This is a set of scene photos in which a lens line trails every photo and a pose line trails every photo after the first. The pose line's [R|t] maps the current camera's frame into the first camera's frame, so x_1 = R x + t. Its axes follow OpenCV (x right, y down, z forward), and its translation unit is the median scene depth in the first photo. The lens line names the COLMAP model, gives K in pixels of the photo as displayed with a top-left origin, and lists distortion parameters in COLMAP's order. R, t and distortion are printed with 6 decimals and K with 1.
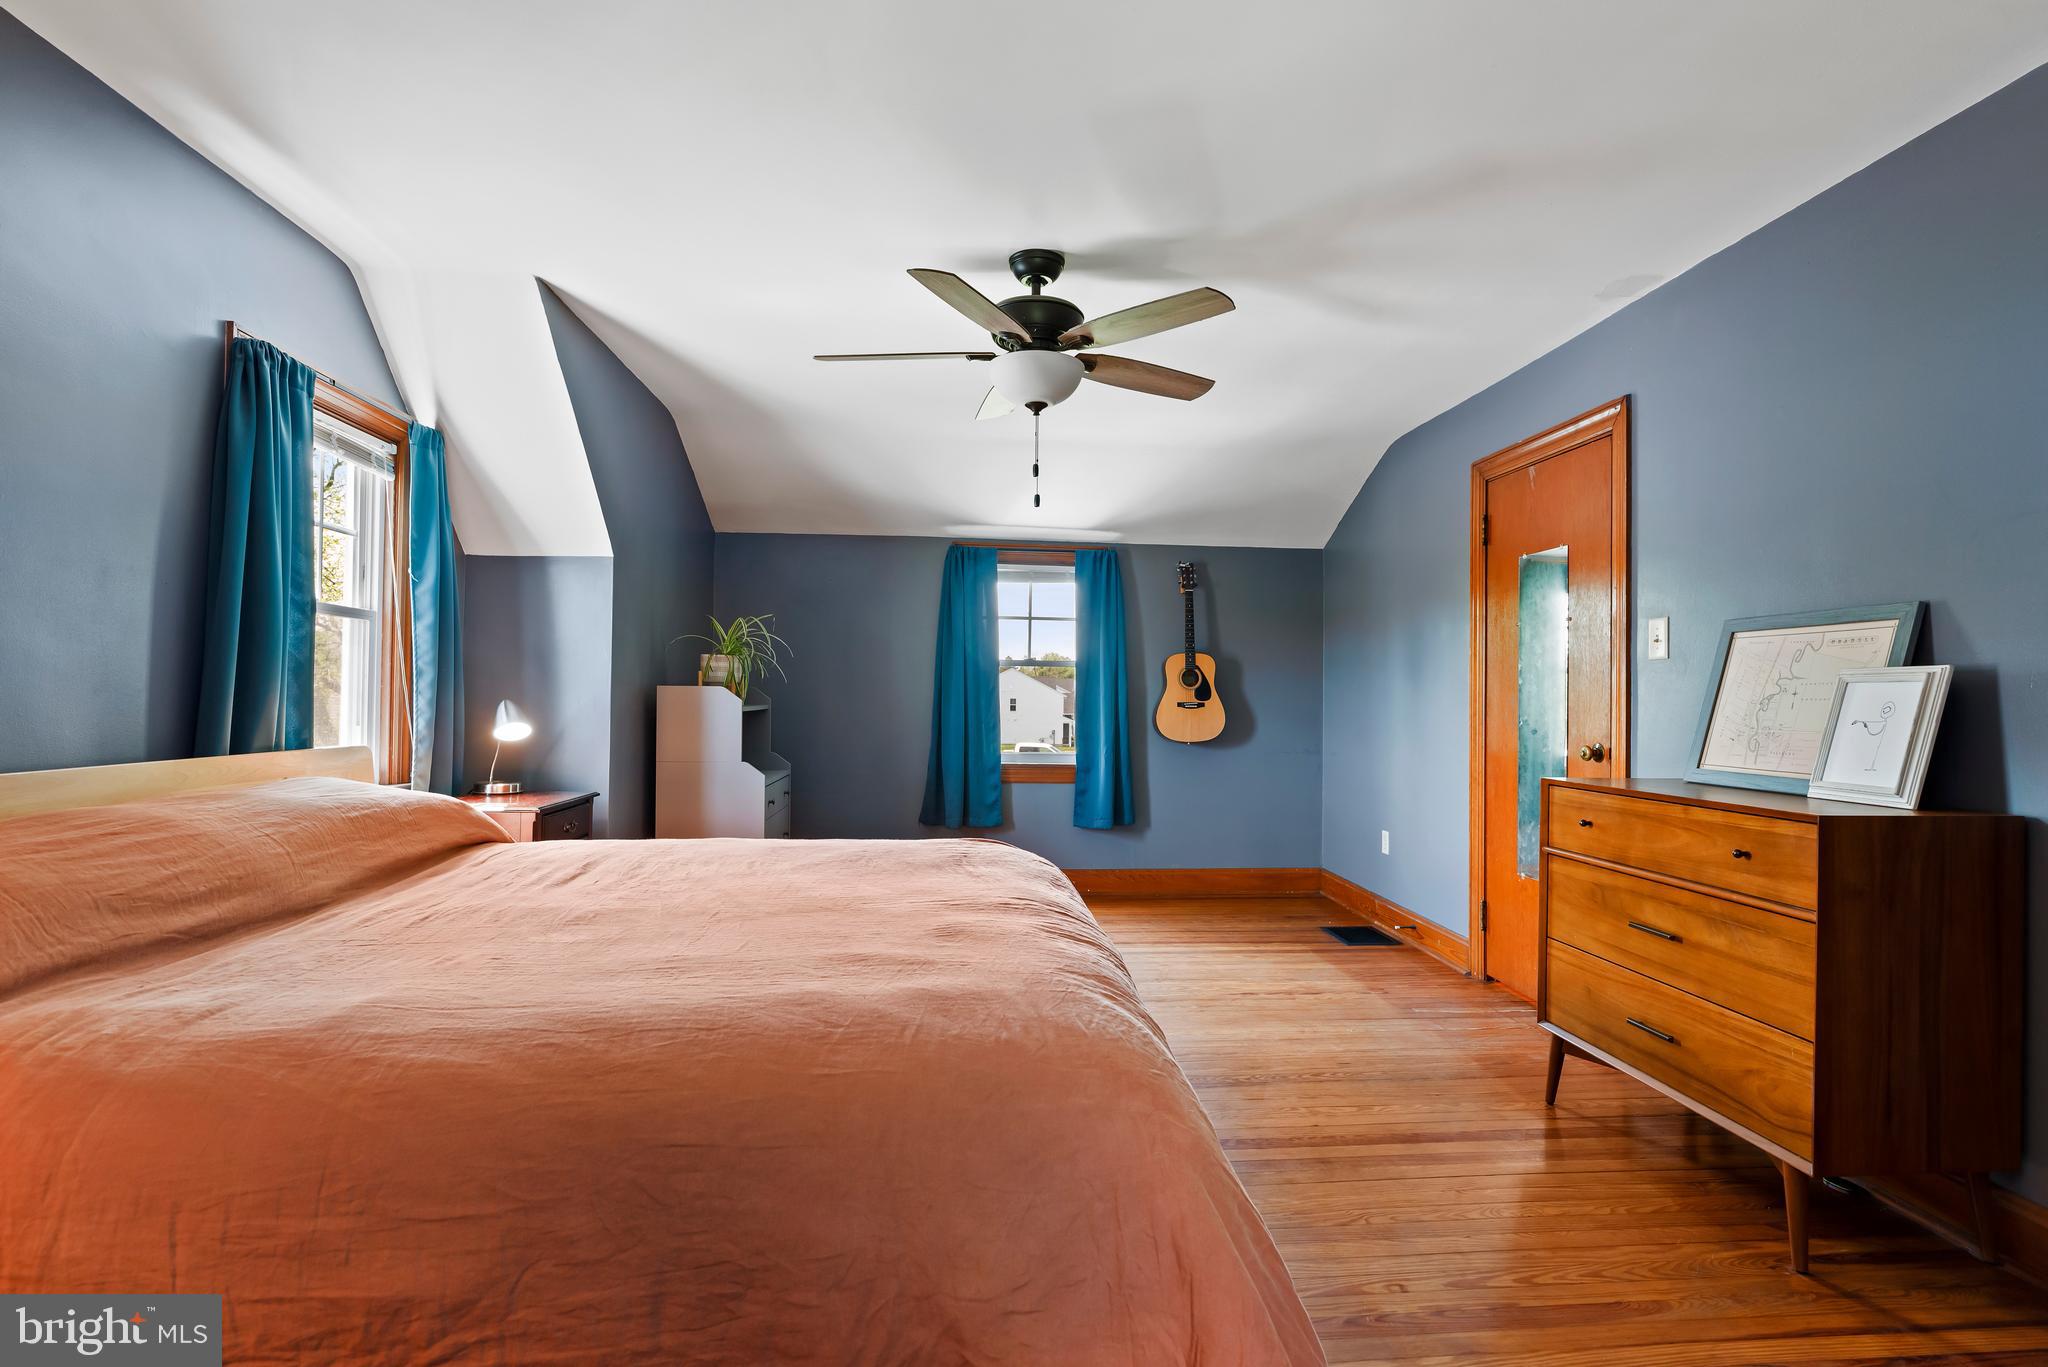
lens RADIAL K [[1002.3, 0, 1024.9], [0, 1002.3, 685.9], [0, 0, 1]] dist [0.004058, -0.001322]
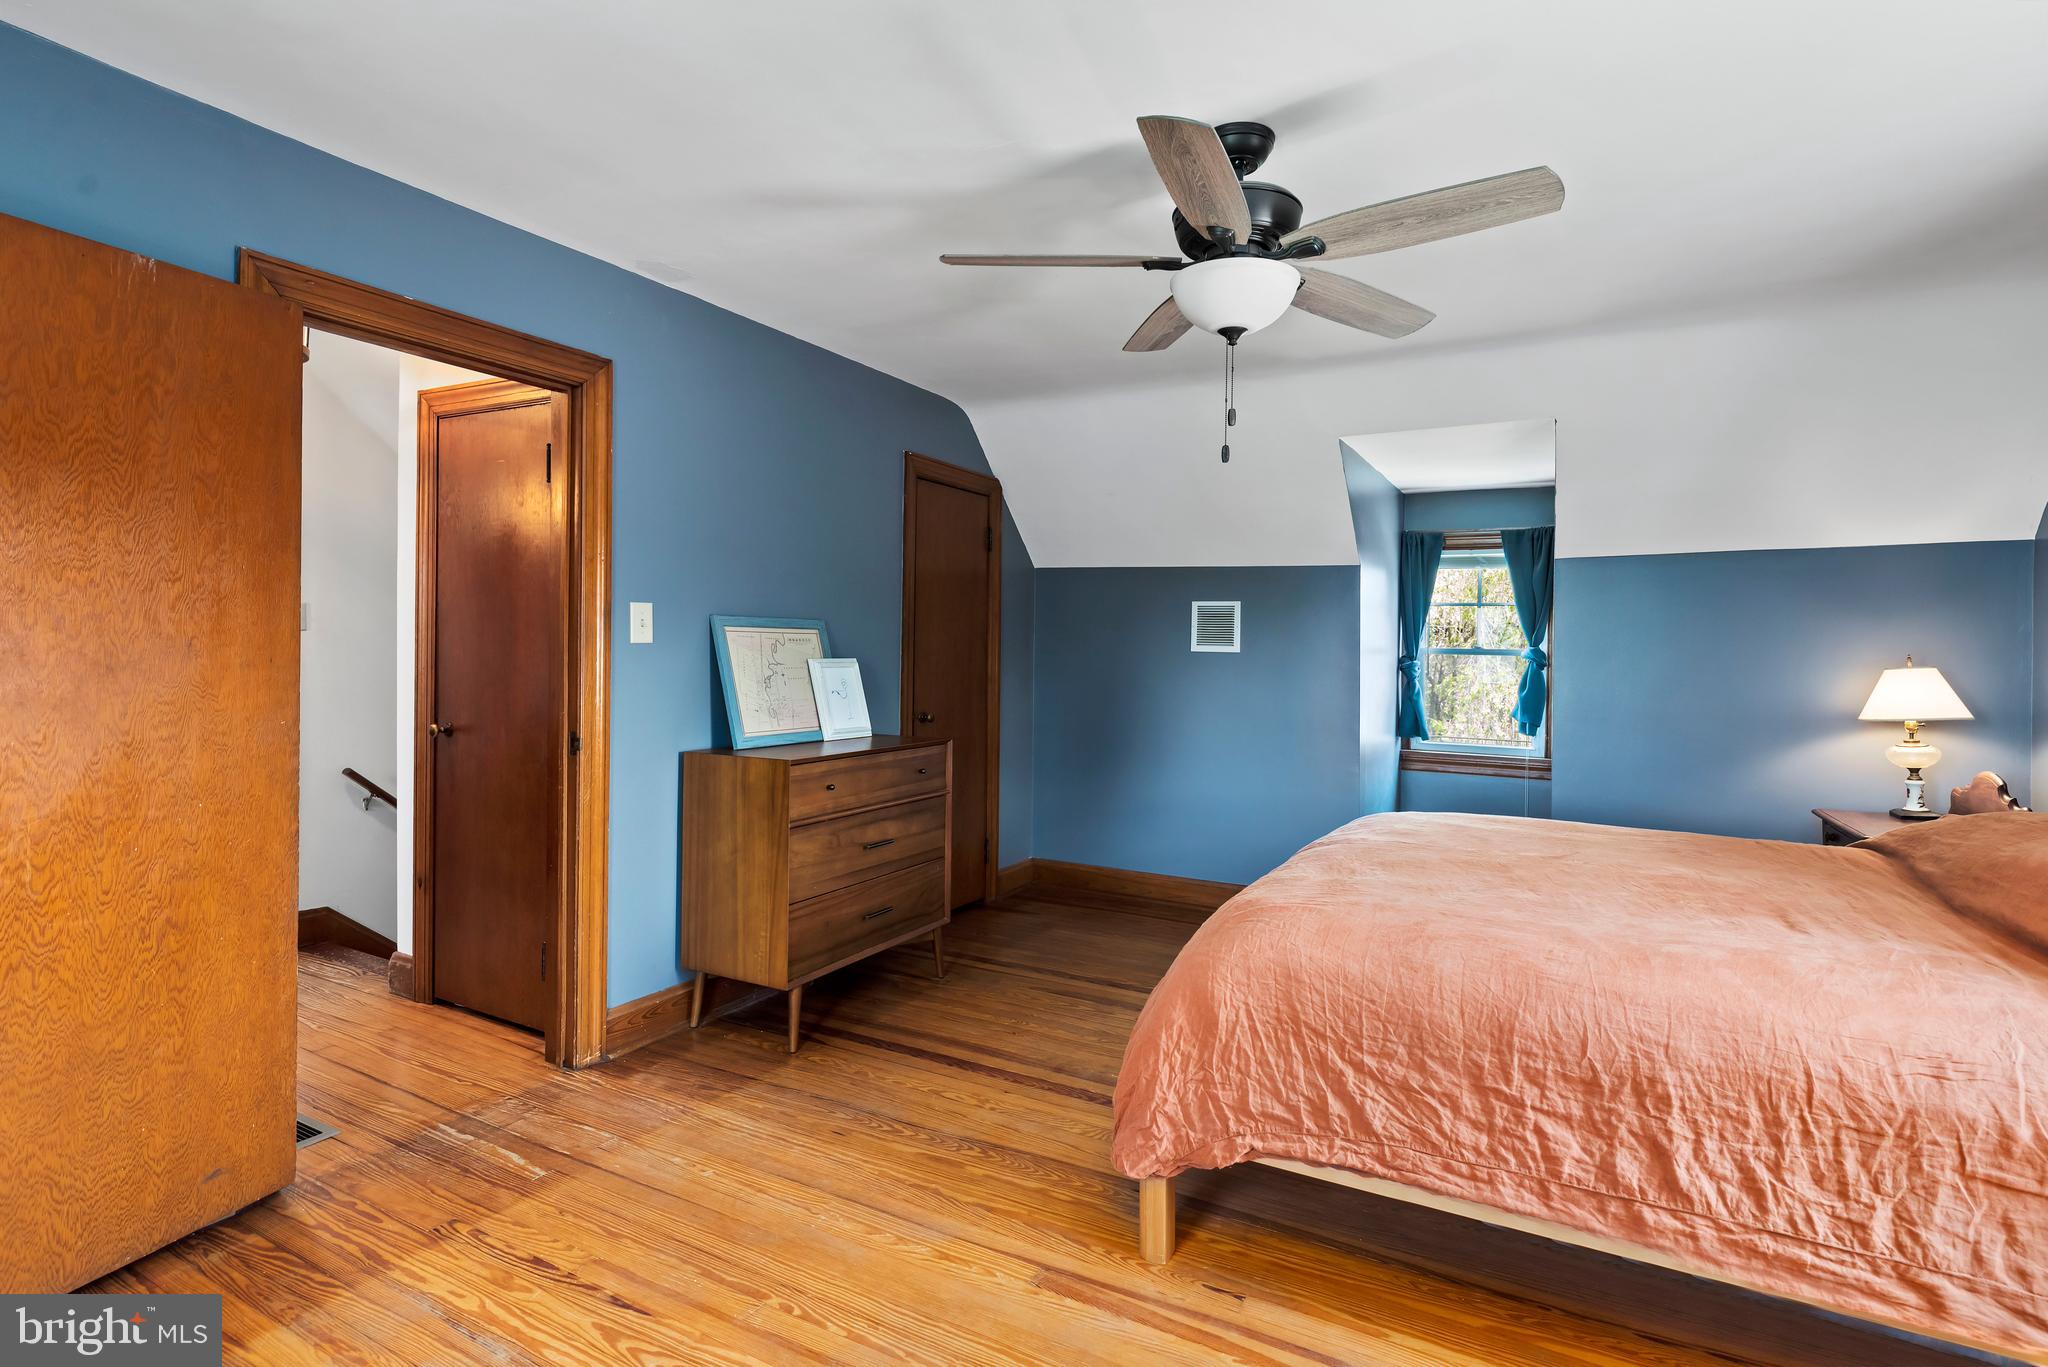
lens RADIAL K [[1002.3, 0, 1046.2], [0, 1002.3, 654.2], [0, 0, 1]] dist [0.004058, -0.001322]
pose [[-0.841069, -0.027025, 0.540253, -0.282200], [-0.030495, 0.999532, 0.002525, -0.031474], [-0.540068, -0.014352, -0.841499, 1.703417]]
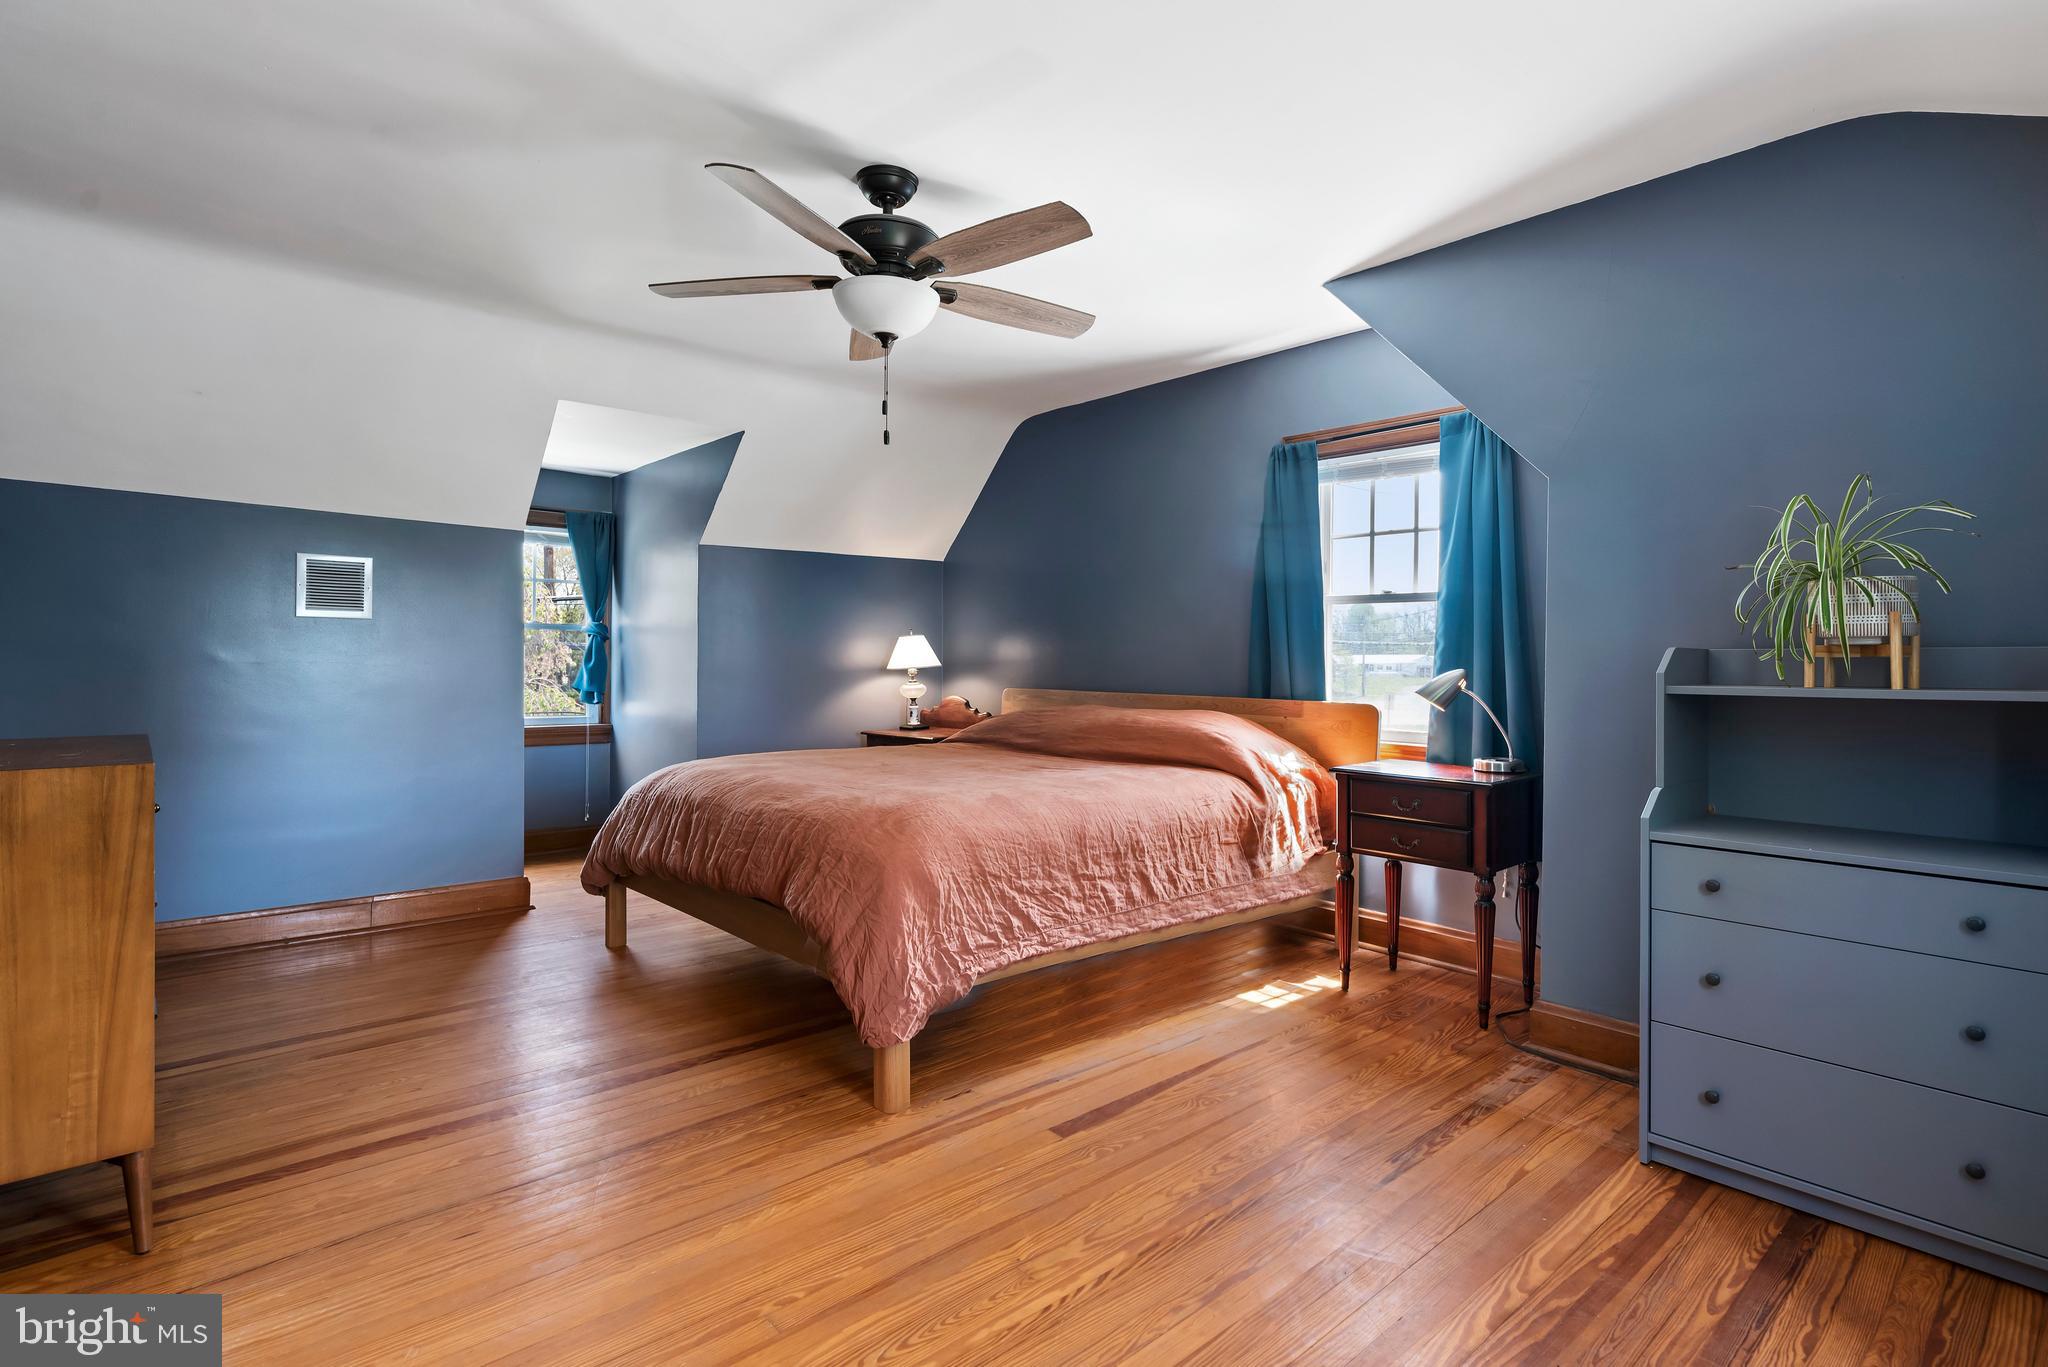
lens RADIAL K [[1002.3, 0, 1034.2], [0, 1002.3, 671.8], [0, 0, 1]] dist [0.004058, -0.001322]
pose [[-0.794944, -0.010548, -0.606591, 0.436134], [-0.009740, 0.999942, -0.004623, 0.028976], [0.606604, 0.002234, -0.795001, 1.796183]]
